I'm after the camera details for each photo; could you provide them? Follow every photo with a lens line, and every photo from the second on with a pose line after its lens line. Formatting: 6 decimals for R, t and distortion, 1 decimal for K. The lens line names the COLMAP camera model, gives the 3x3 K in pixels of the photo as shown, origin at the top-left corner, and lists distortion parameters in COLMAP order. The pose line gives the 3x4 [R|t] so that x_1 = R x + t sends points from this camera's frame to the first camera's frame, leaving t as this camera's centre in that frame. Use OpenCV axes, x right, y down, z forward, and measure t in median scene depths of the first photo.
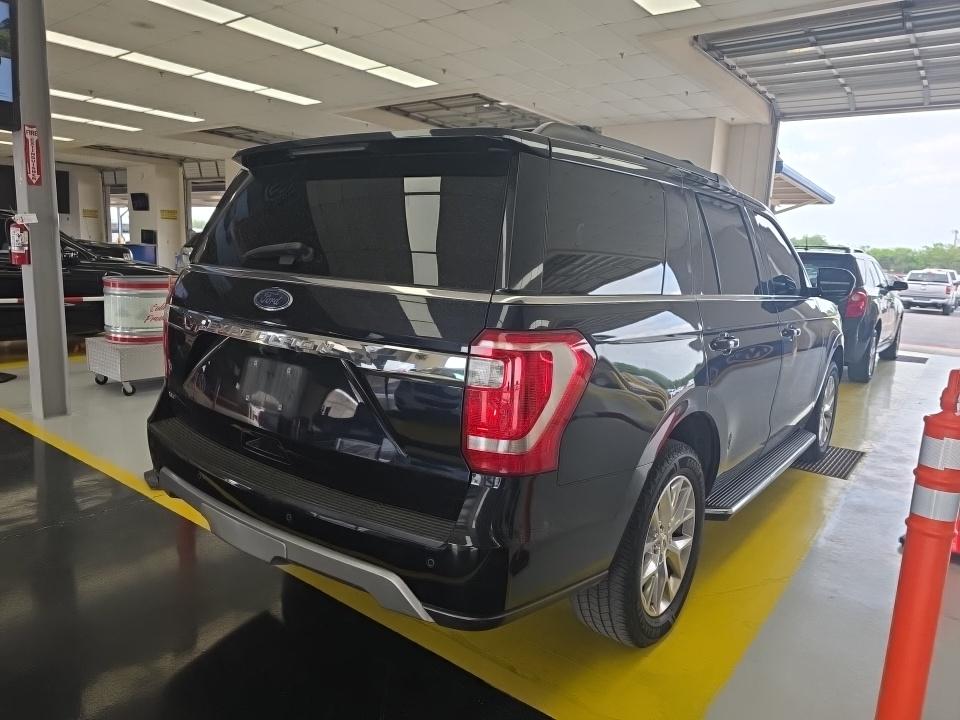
lens RADIAL K [[658.8, 0, 474.1], [0, 658.8, 362.4], [0, 0, 1]] dist [0.005940, 0.000955]
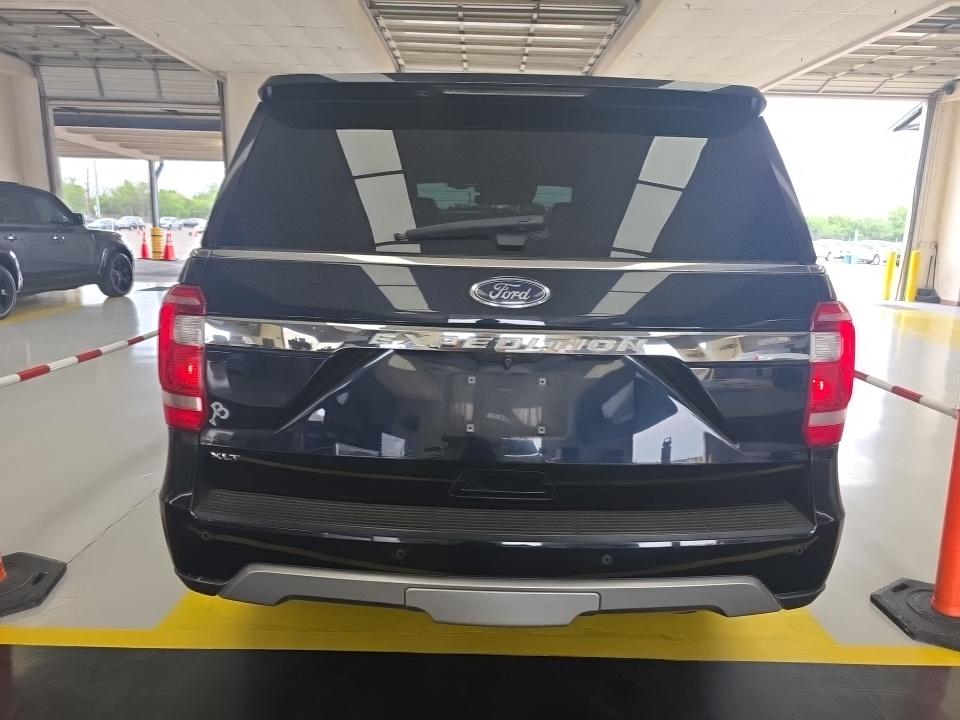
lens RADIAL K [[572.8, 0, 479.5], [0, 572.8, 381.8], [0, 0, 1]] dist [0.005324, 0.000841]
pose [[0.808633, -0.181741, 0.559538, -0.178506], [0.101626, 0.979942, 0.171423, -0.027400], [-0.579469, -0.081755, 0.810883, 0.125044]]
